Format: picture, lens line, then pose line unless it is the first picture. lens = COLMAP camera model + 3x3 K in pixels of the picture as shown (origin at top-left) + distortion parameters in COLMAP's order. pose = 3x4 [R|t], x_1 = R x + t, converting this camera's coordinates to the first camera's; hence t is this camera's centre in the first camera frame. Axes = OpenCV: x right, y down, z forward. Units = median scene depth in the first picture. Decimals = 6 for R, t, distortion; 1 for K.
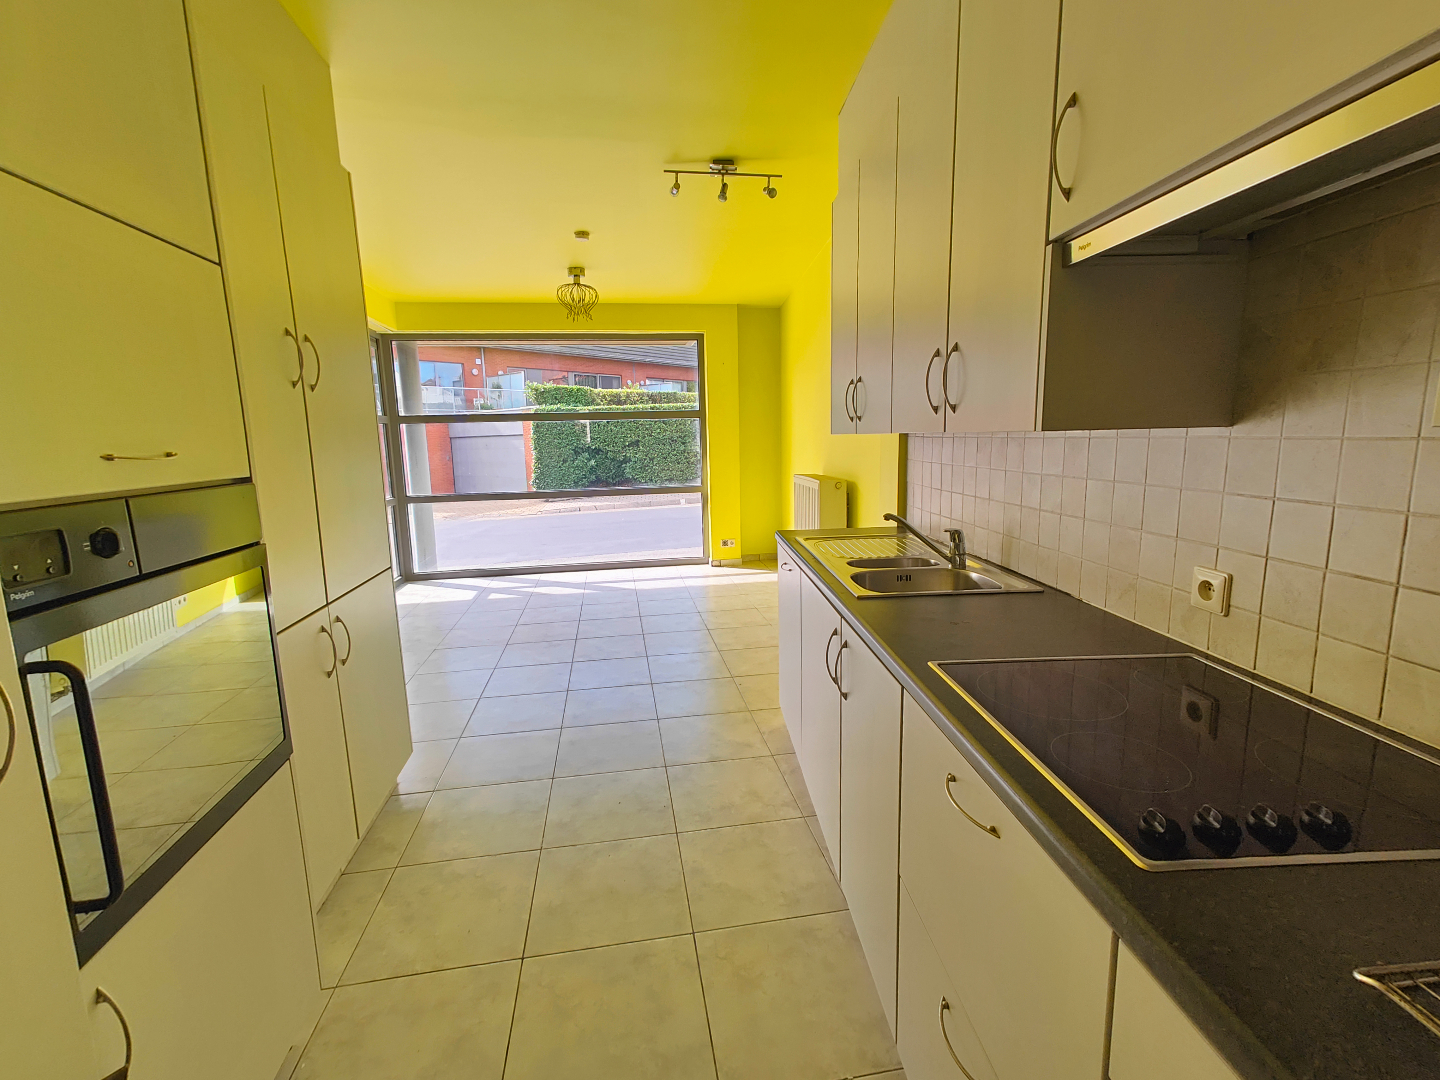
lens RADIAL K [[637.2, 0, 720.0], [0, 637.2, 540.0], [0, 0, 1]] dist [-0.023685, 0.016867]
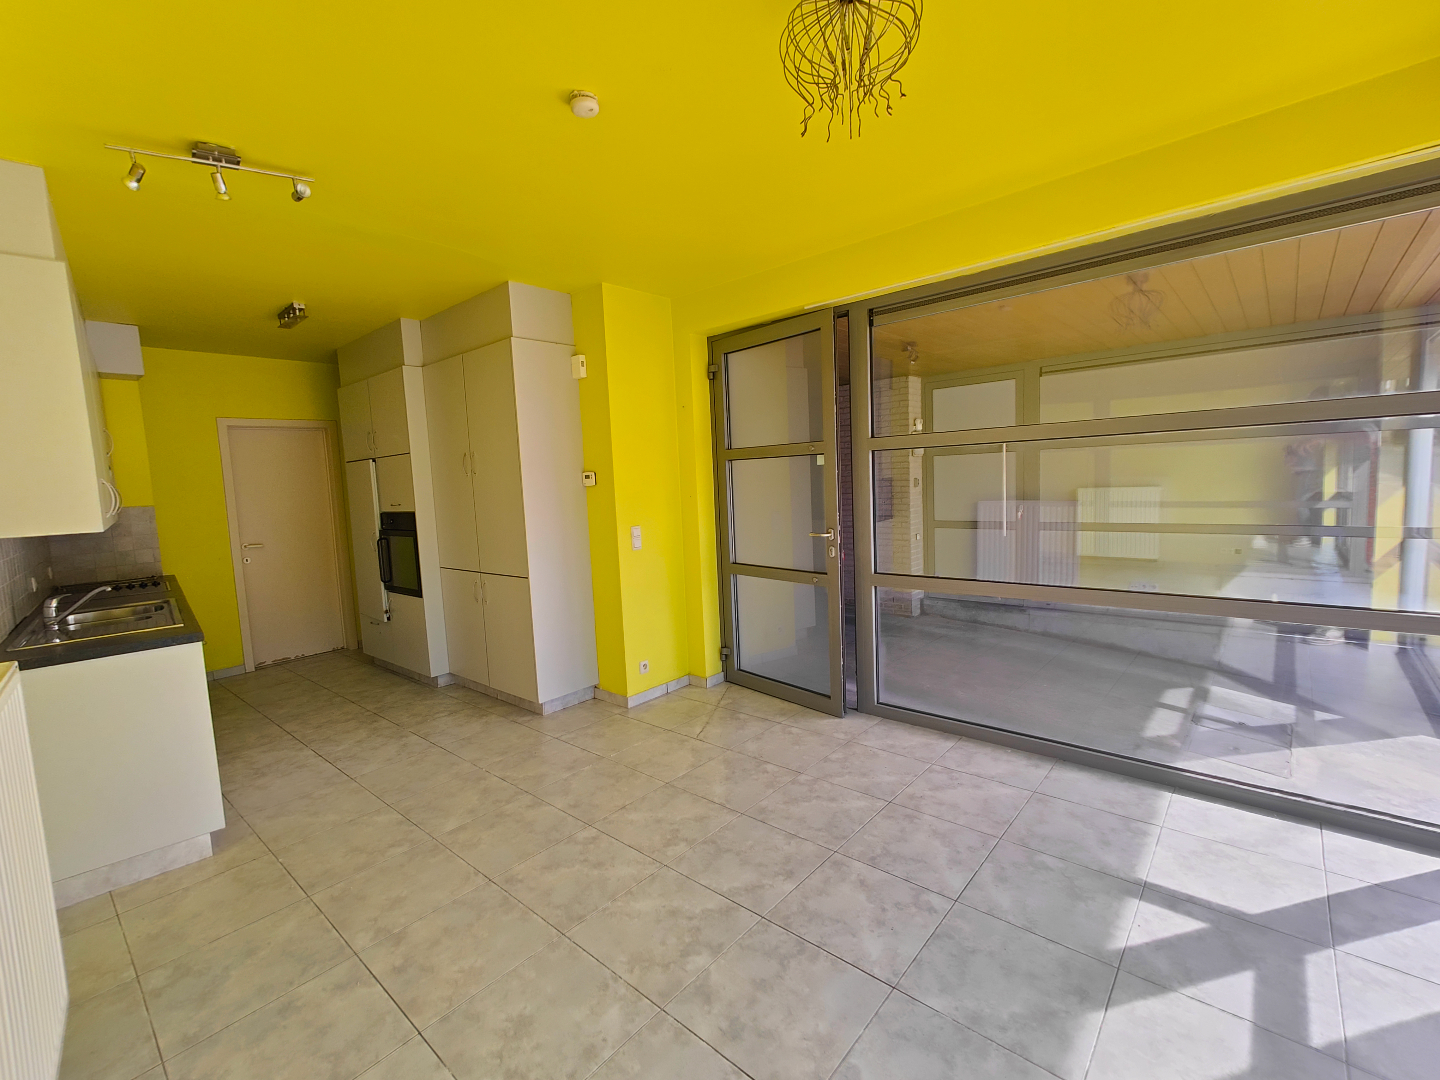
lens RADIAL K [[637.2, 0, 720.0], [0, 637.2, 540.0], [0, 0, 1]] dist [-0.023685, 0.016867]
pose [[-0.768932, 0.107635, -0.630205, 0.095483], [-0.055900, 0.970632, 0.233983, -0.452082], [0.636882, 0.215145, -0.740334, 2.503301]]
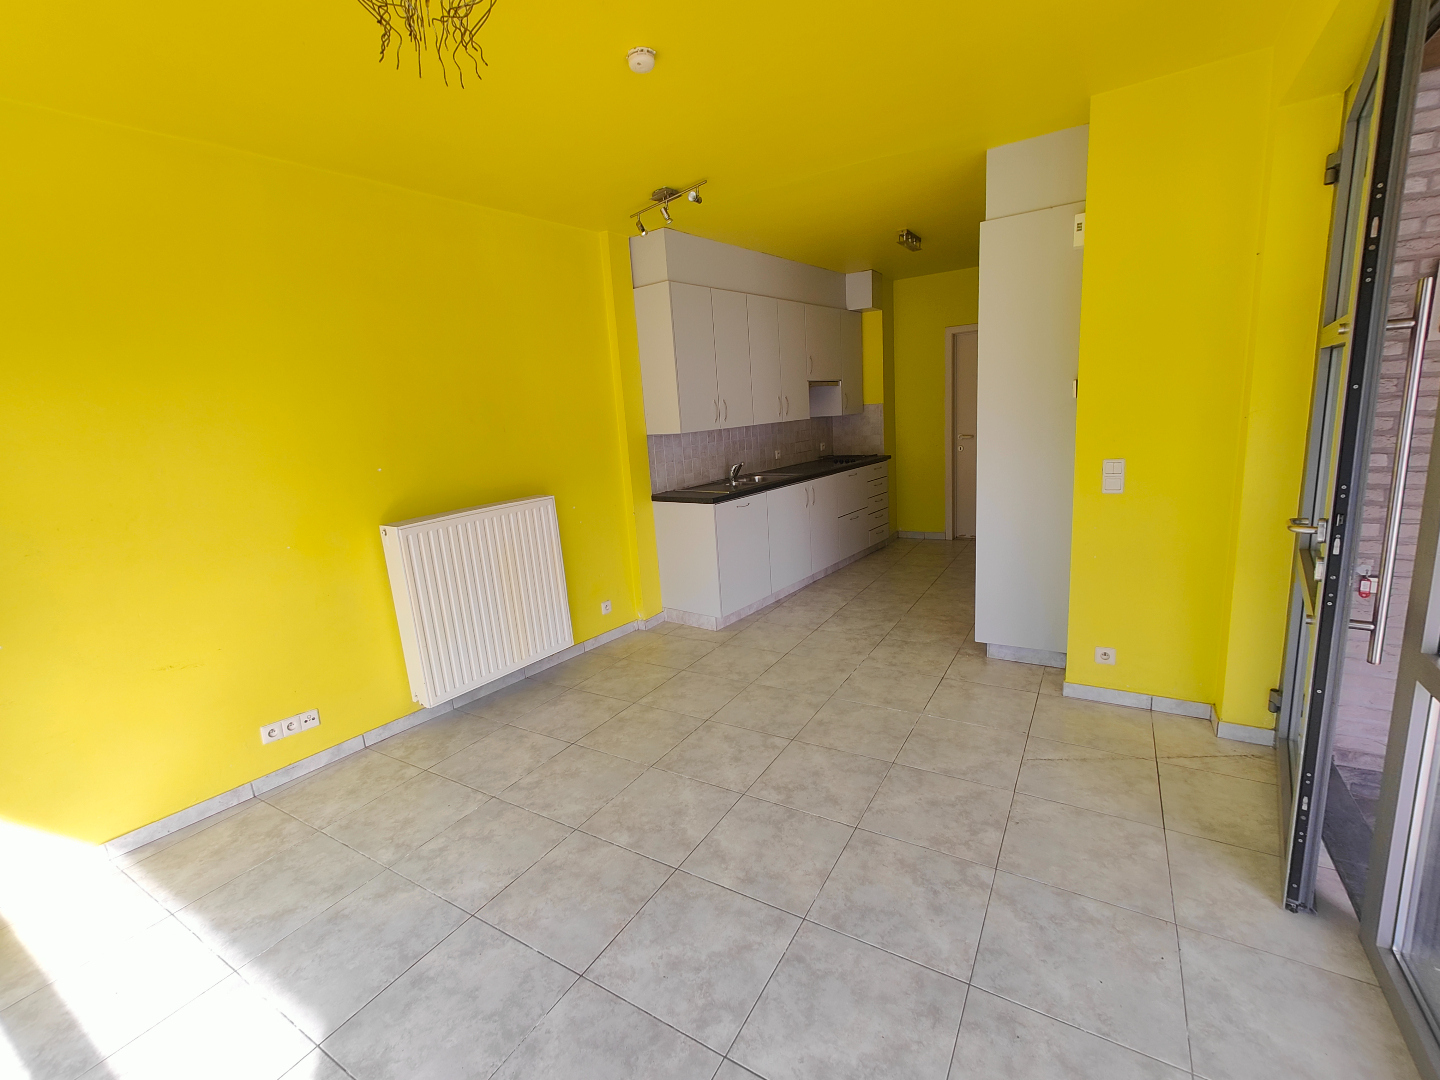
lens RADIAL K [[637.2, 0, 720.0], [0, 637.2, 540.0], [0, 0, 1]] dist [-0.023685, 0.016867]
pose [[-0.752672, -0.077395, 0.653831, -1.036354], [0.184200, 0.928658, 0.321972, -0.454622], [-0.632104, 0.362774, -0.684718, 2.413484]]
